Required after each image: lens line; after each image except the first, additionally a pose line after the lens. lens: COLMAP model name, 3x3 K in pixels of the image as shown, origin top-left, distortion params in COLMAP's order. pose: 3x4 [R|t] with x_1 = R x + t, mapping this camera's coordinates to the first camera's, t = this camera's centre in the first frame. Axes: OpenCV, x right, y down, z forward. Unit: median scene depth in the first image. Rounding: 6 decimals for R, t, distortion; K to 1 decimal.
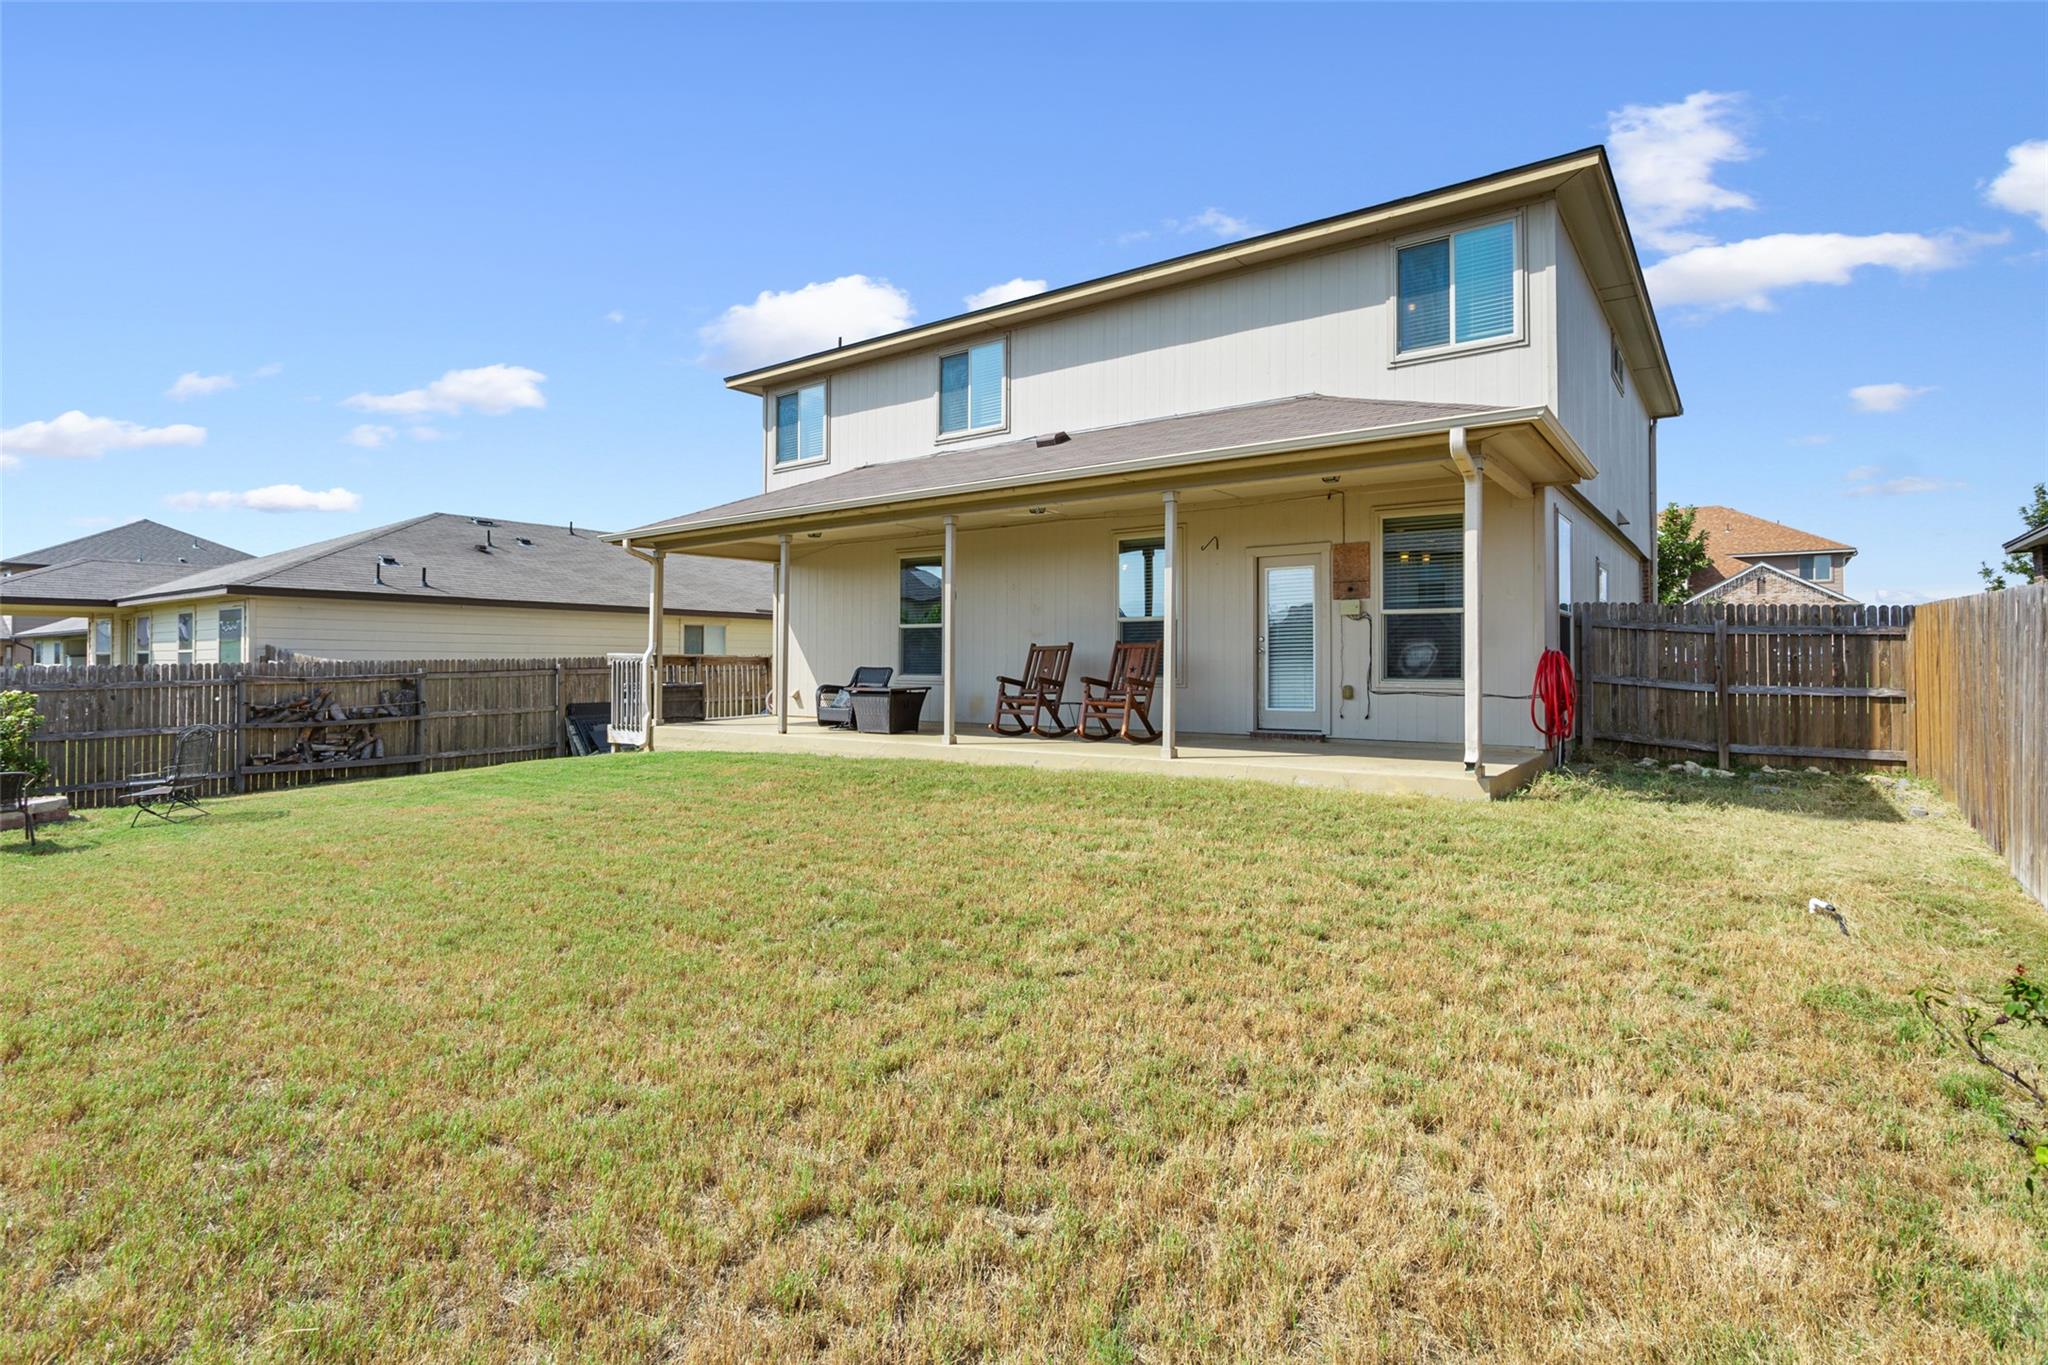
lens RADIAL K [[1029.4, 0, 1019.3], [0, 1029.4, 672.1], [0, 0, 1]] dist [-0.000785, 0.003079]
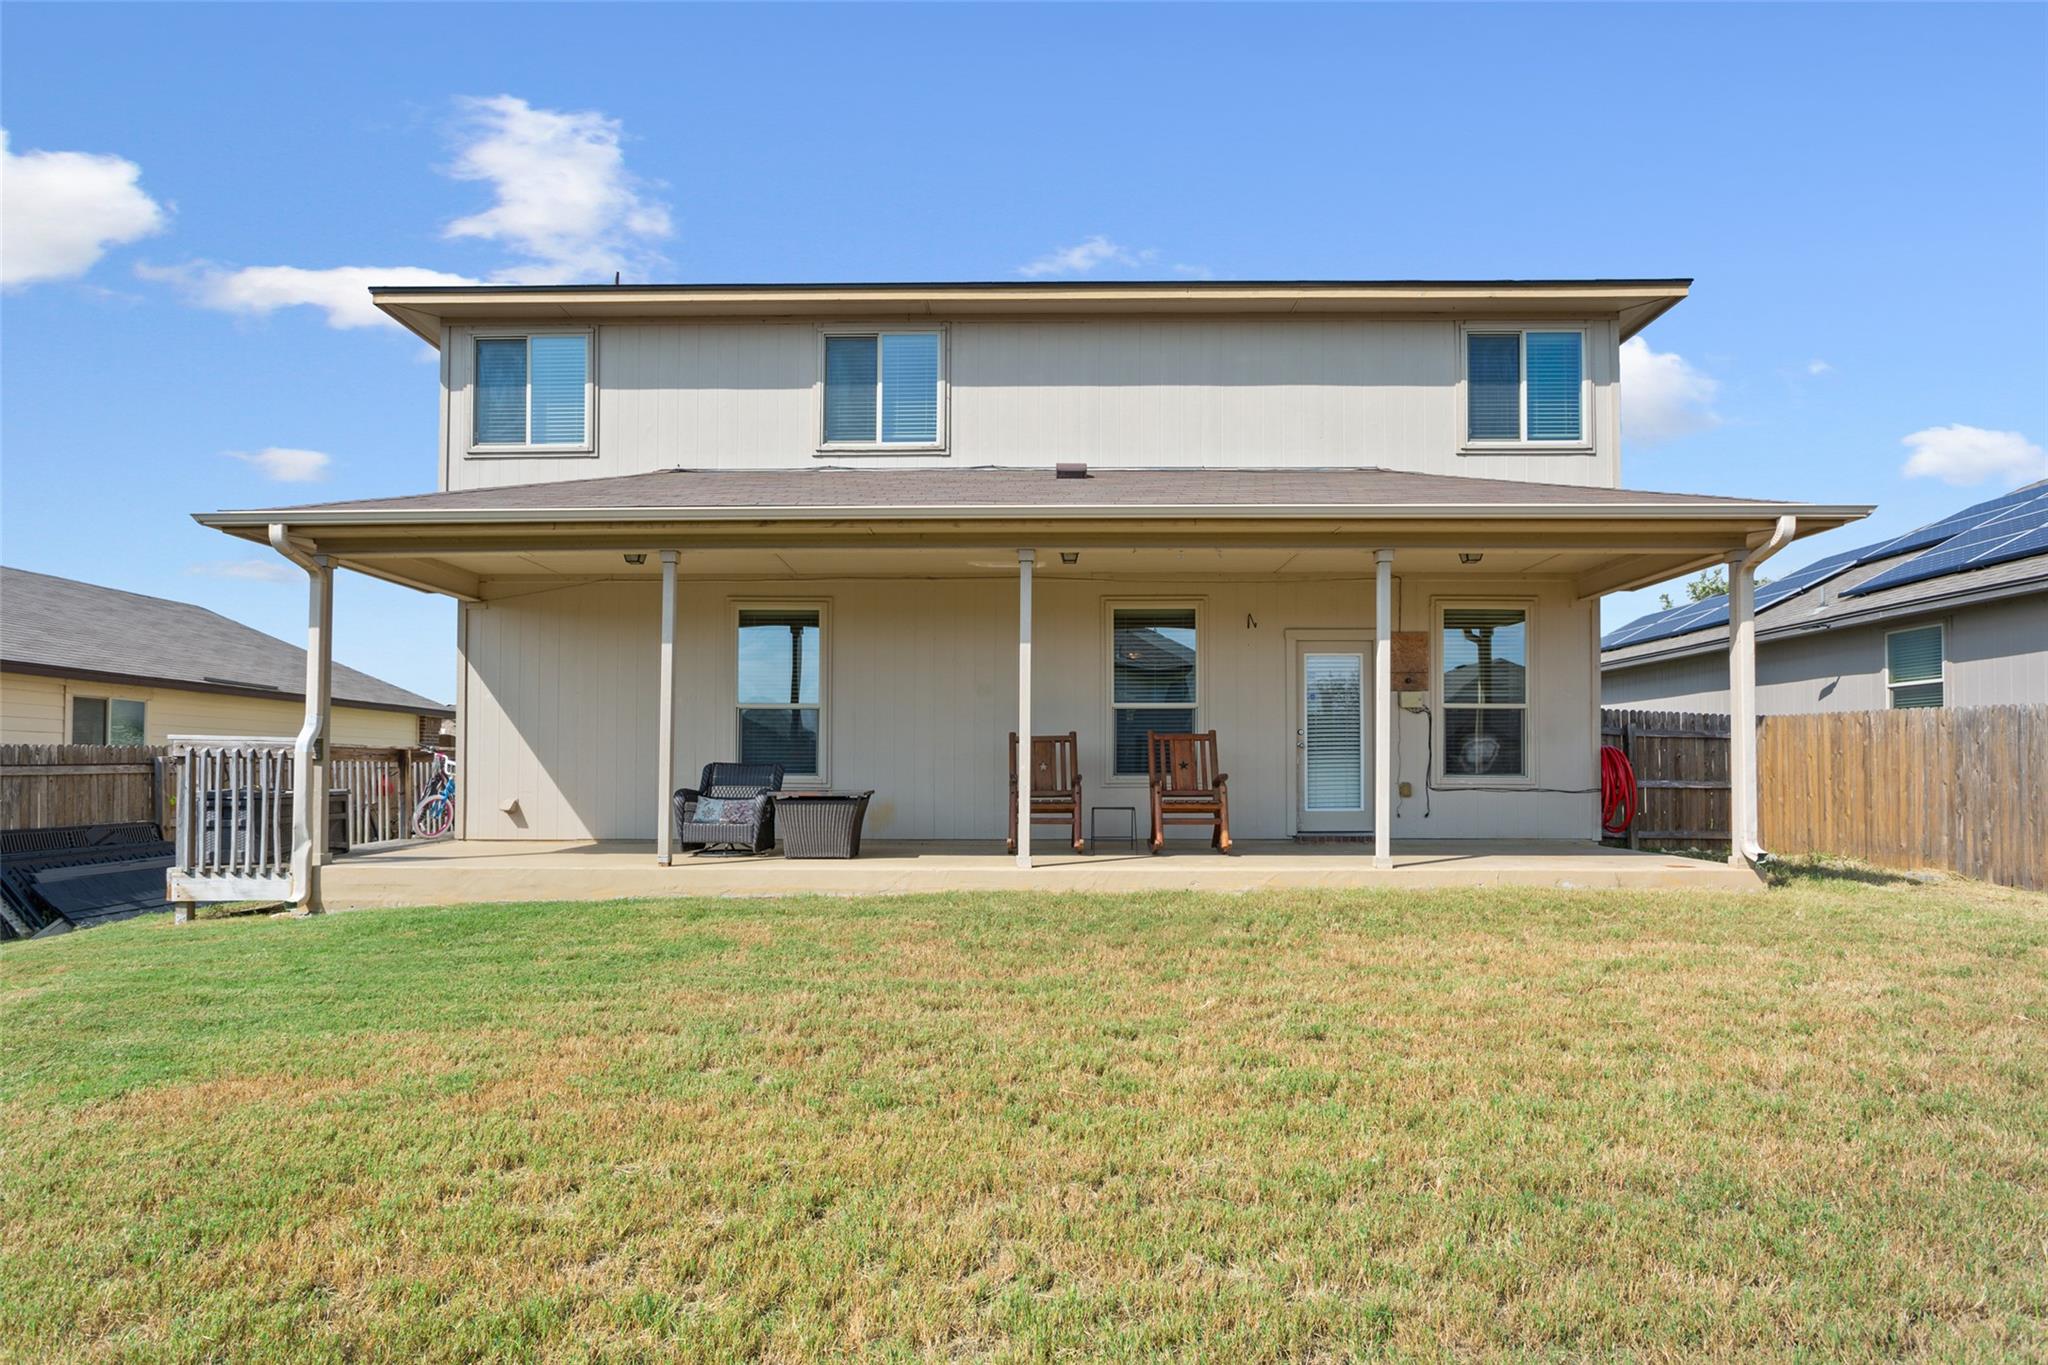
lens RADIAL K [[1087.8, 0, 1031.9], [0, 1087.8, 781.3], [0, 0, 1]] dist [-0.005142, -0.000943]
pose [[0.809561, -0.008513, 0.586974, -0.410214], [0.003510, 0.999947, 0.009662, 0.000681], [-0.587026, -0.005762, 0.809548, 0.294562]]
